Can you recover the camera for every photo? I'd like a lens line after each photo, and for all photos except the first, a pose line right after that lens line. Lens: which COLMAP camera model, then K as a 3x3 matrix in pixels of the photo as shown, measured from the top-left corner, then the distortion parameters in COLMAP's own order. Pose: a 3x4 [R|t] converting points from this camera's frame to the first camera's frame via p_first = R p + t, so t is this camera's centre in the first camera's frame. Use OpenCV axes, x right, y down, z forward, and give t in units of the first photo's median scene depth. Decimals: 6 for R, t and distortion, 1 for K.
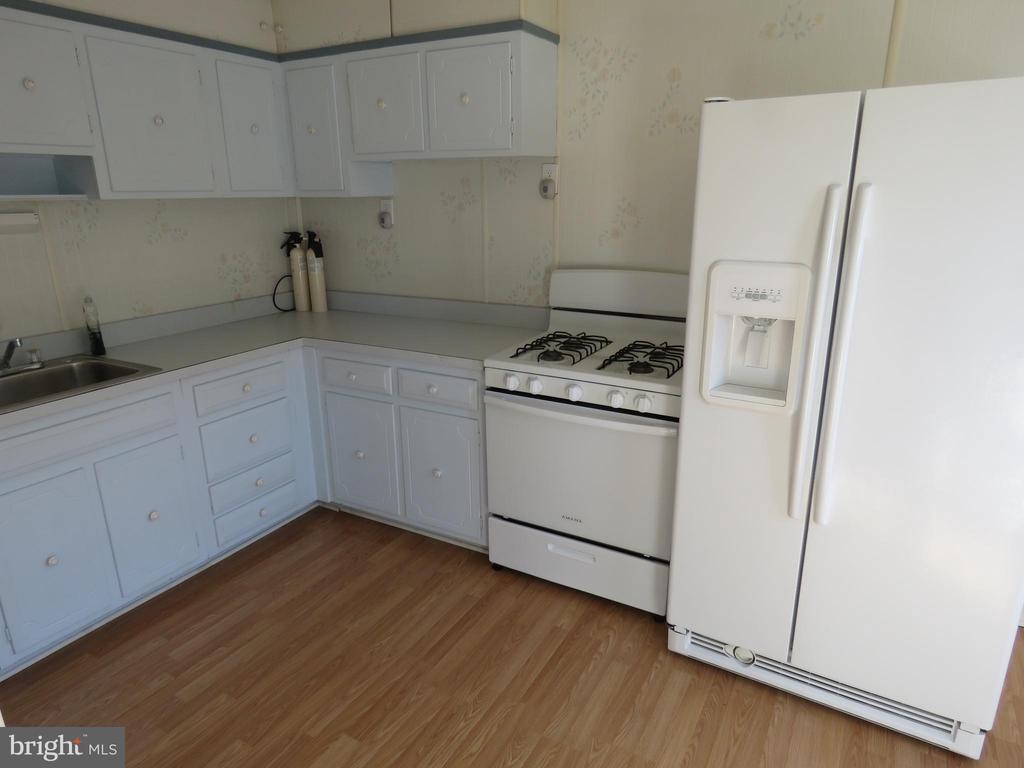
lens RADIAL K [[652.9, 0, 511.0], [0, 652.9, 384.9], [0, 0, 1]] dist [-0.004337, 0.001935]
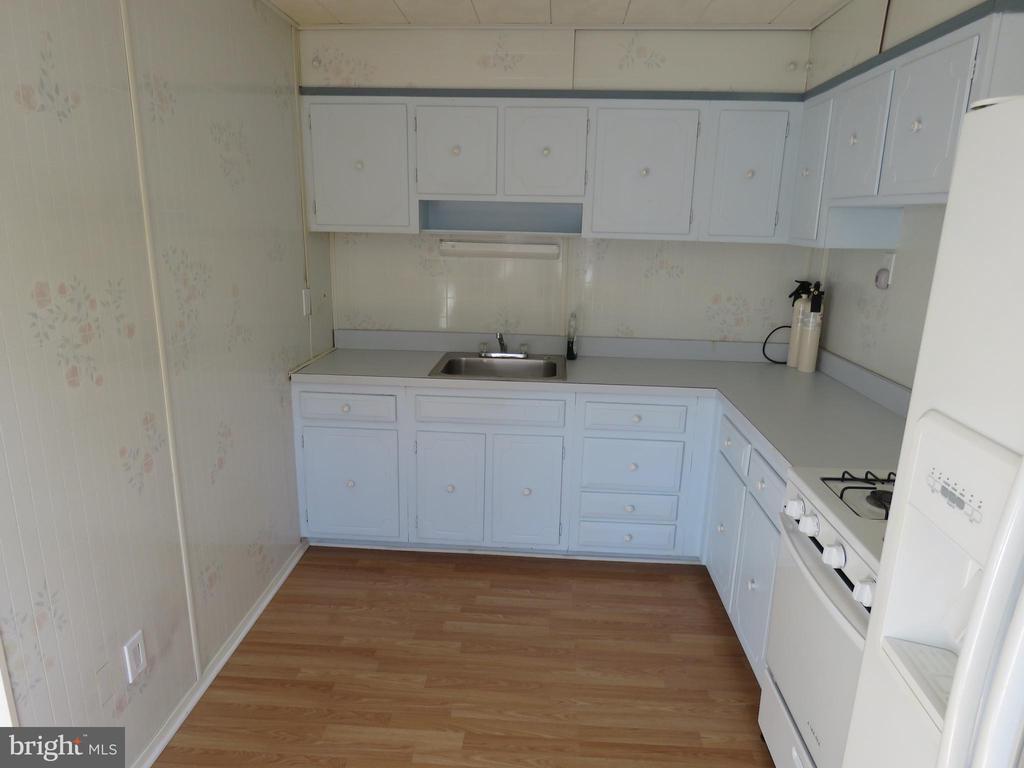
lens RADIAL K [[652.9, 0, 515.3], [0, 652.9, 385.9], [0, 0, 1]] dist [-0.004337, 0.001935]
pose [[0.446150, 0.241092, -0.861873, 0.446397], [-0.283044, 0.951611, 0.119676, -0.128827], [0.849021, 0.190554, 0.492801, 0.334526]]
